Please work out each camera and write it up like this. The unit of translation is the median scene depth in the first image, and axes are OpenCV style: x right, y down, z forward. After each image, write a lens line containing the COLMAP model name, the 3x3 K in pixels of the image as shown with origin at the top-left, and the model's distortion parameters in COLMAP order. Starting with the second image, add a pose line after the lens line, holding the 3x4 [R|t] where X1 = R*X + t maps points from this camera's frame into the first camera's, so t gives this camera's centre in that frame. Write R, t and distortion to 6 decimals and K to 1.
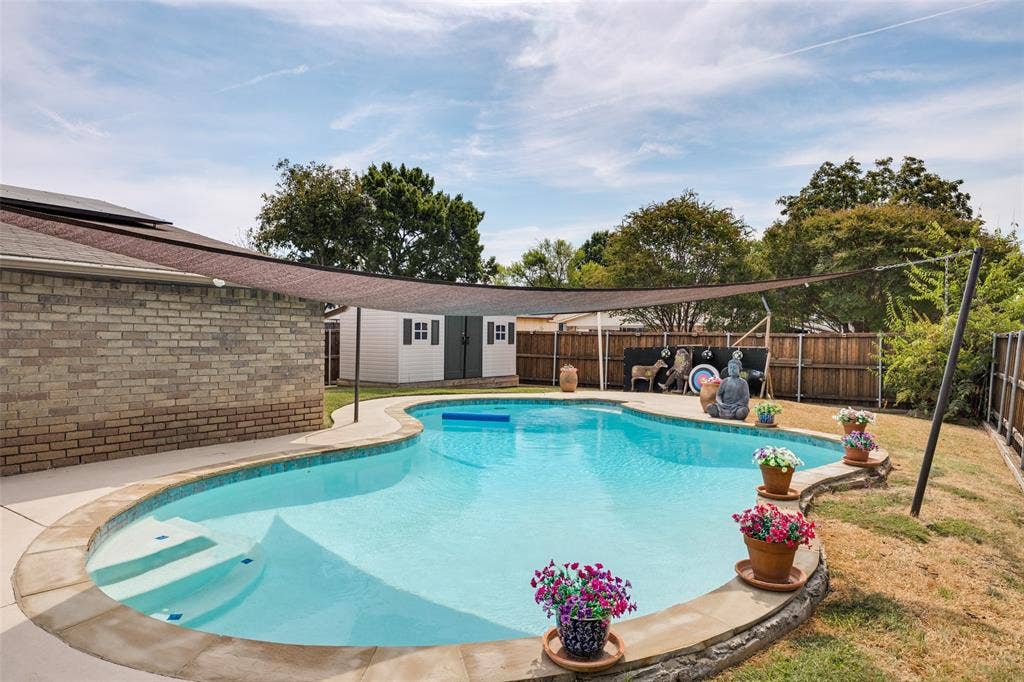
lens RADIAL K [[551.5, 0, 512.0], [0, 551.5, 341.0], [0, 0, 1]] dist [-0.000386, -0.000477]
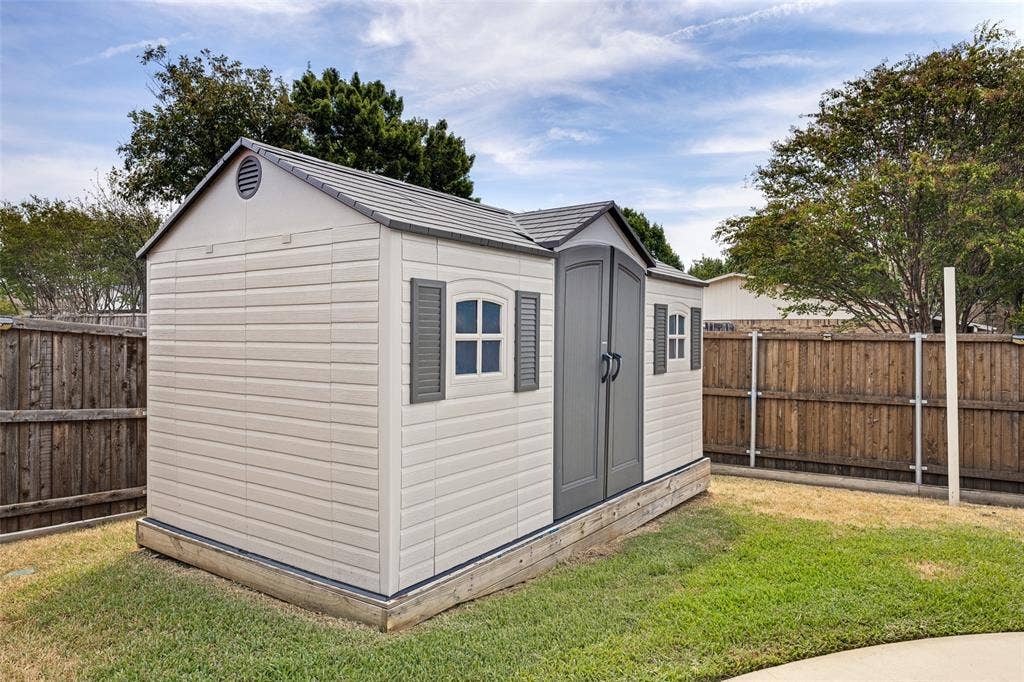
lens RADIAL K [[648.3, 0, 512.7], [0, 648.3, 328.8], [0, 0, 1]] dist [-0.000398, 0.000945]
pose [[0.998732, -0.002723, 0.050261, -0.056928], [0.003564, 0.999855, -0.016635, -0.005825], [-0.050208, 0.016793, 0.998598, 0.253394]]
